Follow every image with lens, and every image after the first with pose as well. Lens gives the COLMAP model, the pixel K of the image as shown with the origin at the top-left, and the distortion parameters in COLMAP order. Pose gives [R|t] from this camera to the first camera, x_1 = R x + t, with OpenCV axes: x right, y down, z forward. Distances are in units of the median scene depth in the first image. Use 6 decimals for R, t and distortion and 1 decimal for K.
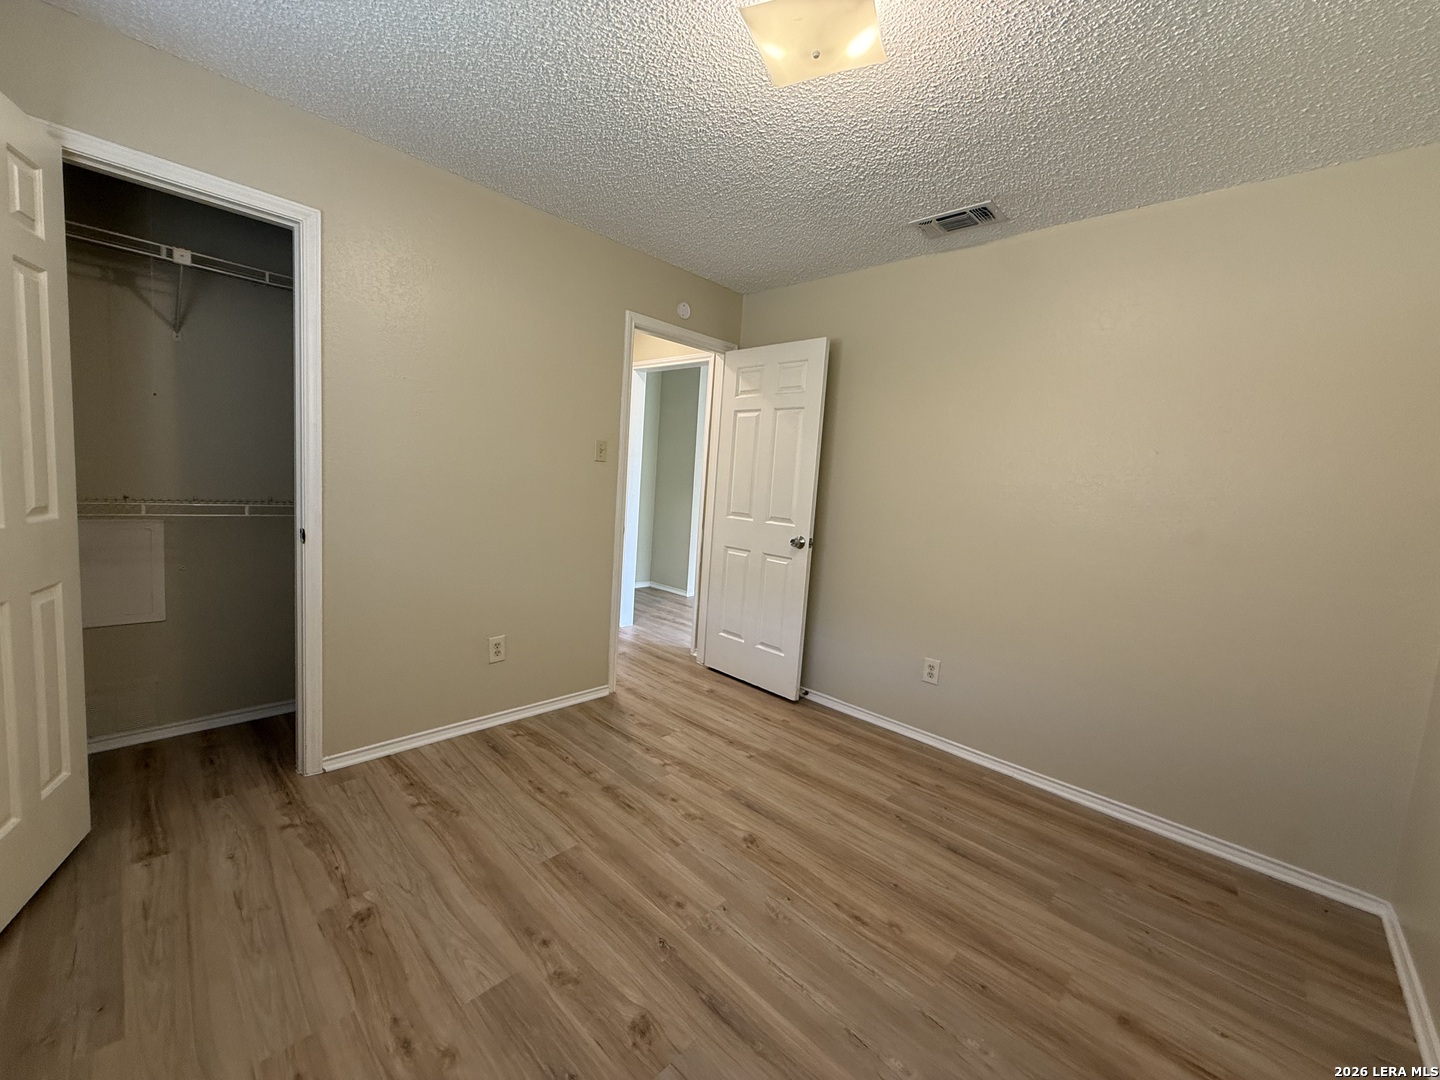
lens RADIAL K [[575.0, 0, 714.1], [0, 575.0, 539.3], [0, 0, 1]] dist [-0.000967, 0.000089]
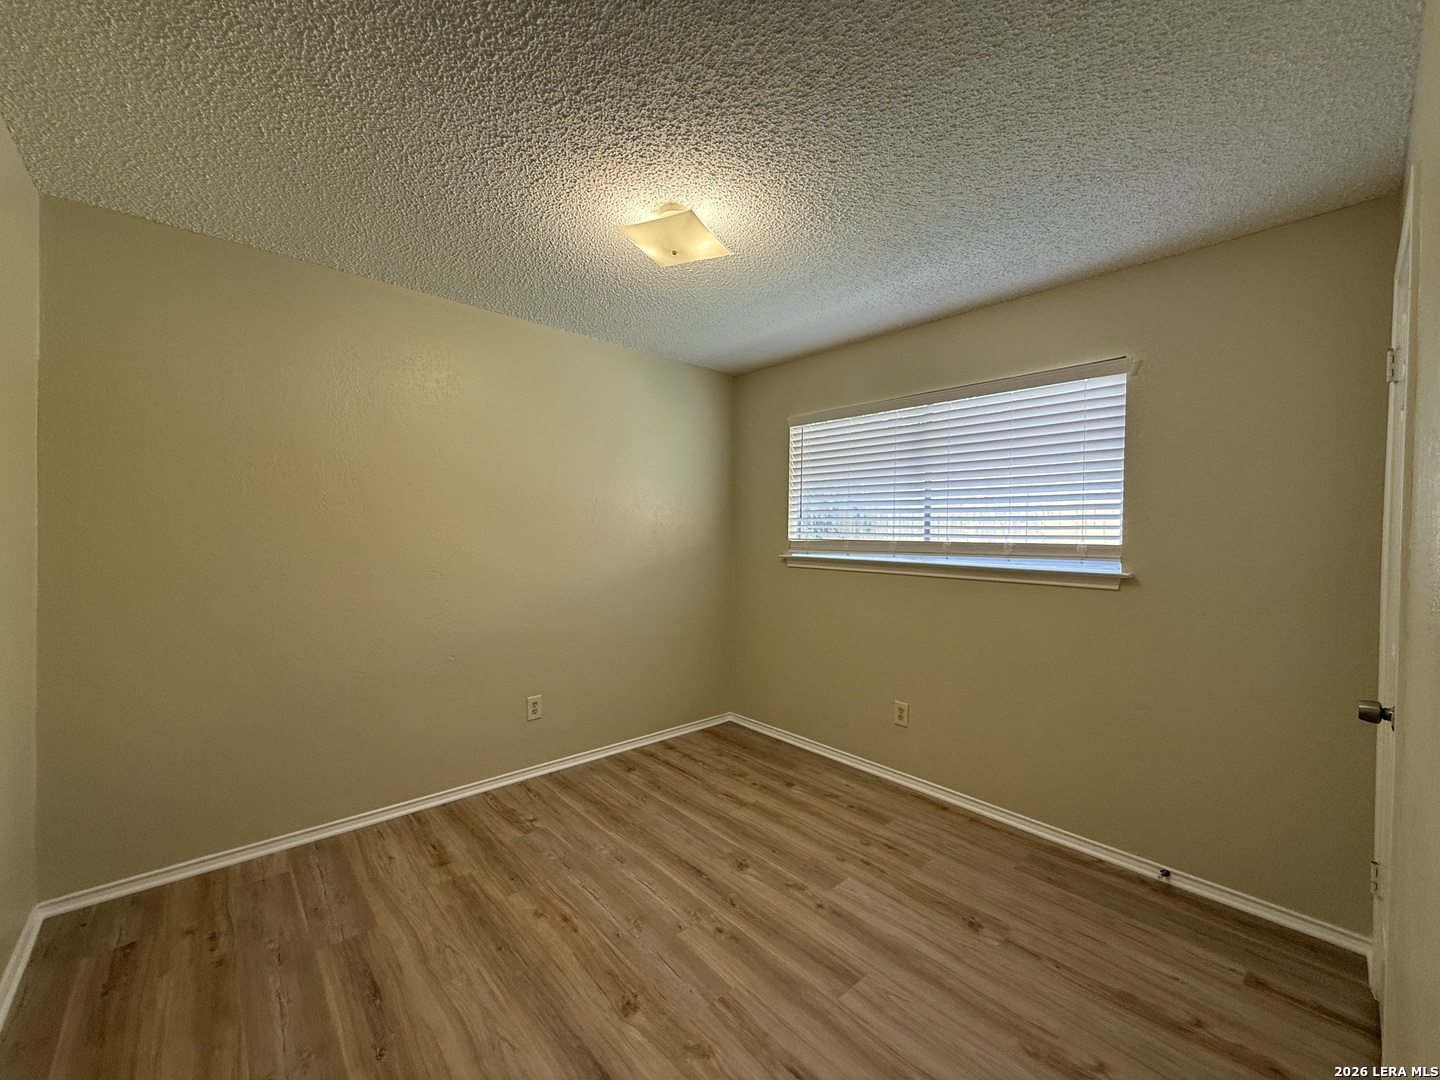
lens RADIAL K [[575.0, 0, 714.1], [0, 575.0, 539.3], [0, 0, 1]] dist [-0.000967, 0.000089]
pose [[-0.993687, -0.082878, 0.075616, -0.062714], [-0.073214, 0.989743, 0.122673, -0.230706], [-0.085008, 0.116363, -0.989562, 1.788423]]
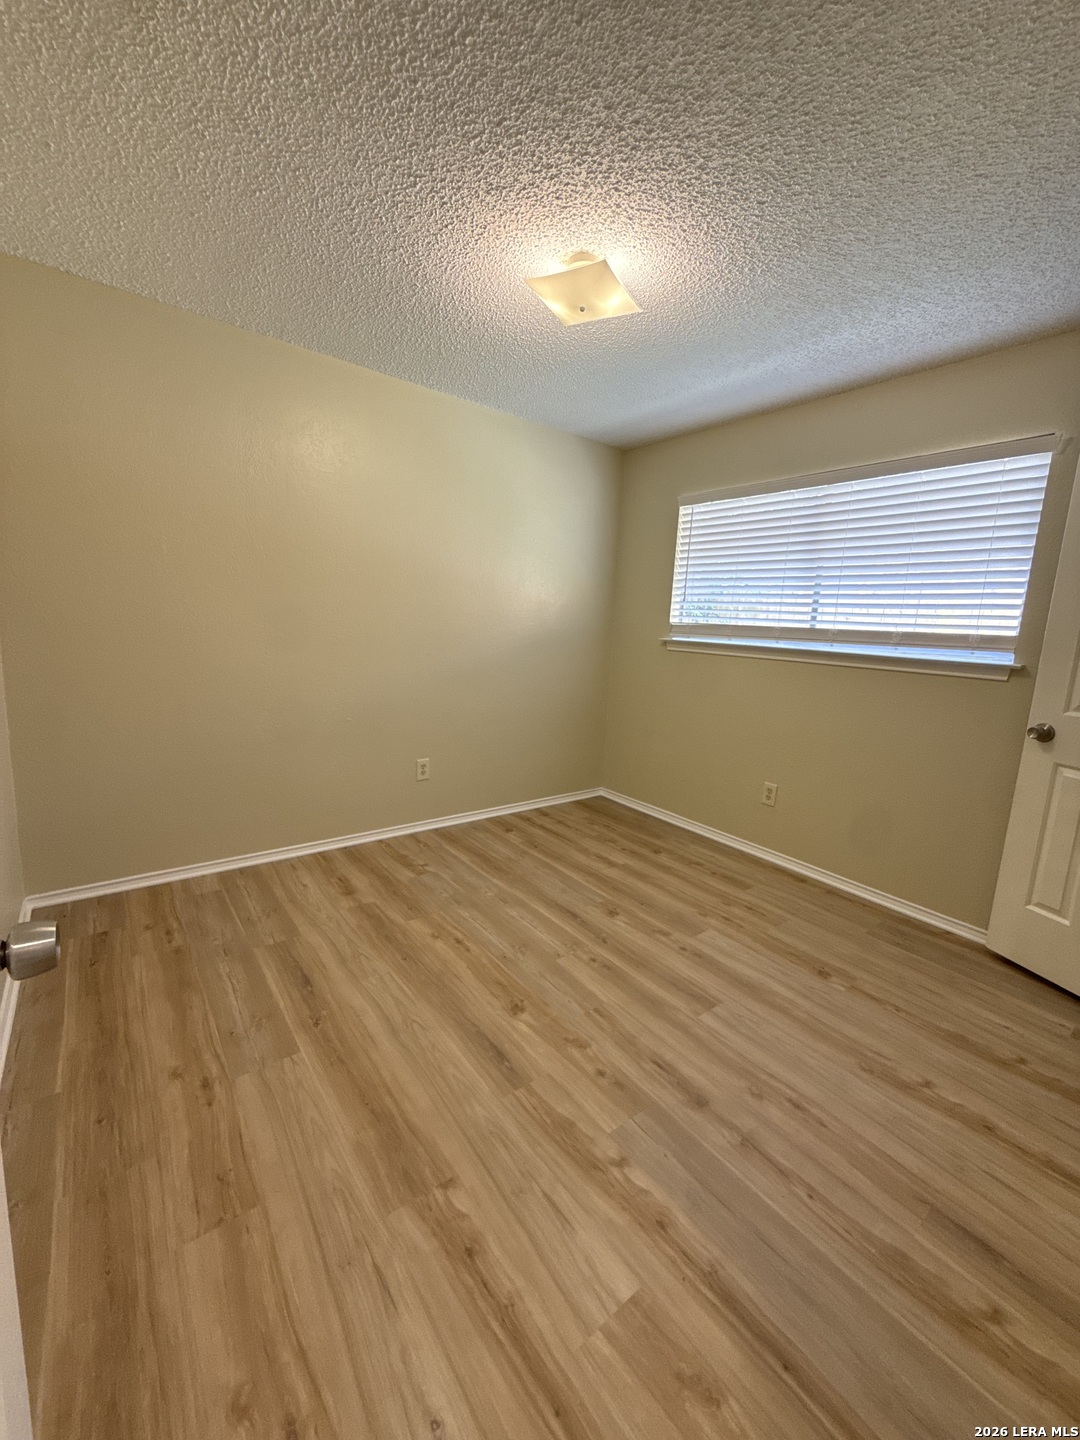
lens RADIAL K [[575.0, 0, 542.3], [0, 575.0, 714.5], [0, 0, 1]] dist [-0.000967, 0.000089]
pose [[-0.982184, -0.141561, 0.123589, -0.026005], [-0.103586, 0.956575, 0.272461, -0.199799], [-0.156792, 0.254805, -0.954196, 1.855043]]
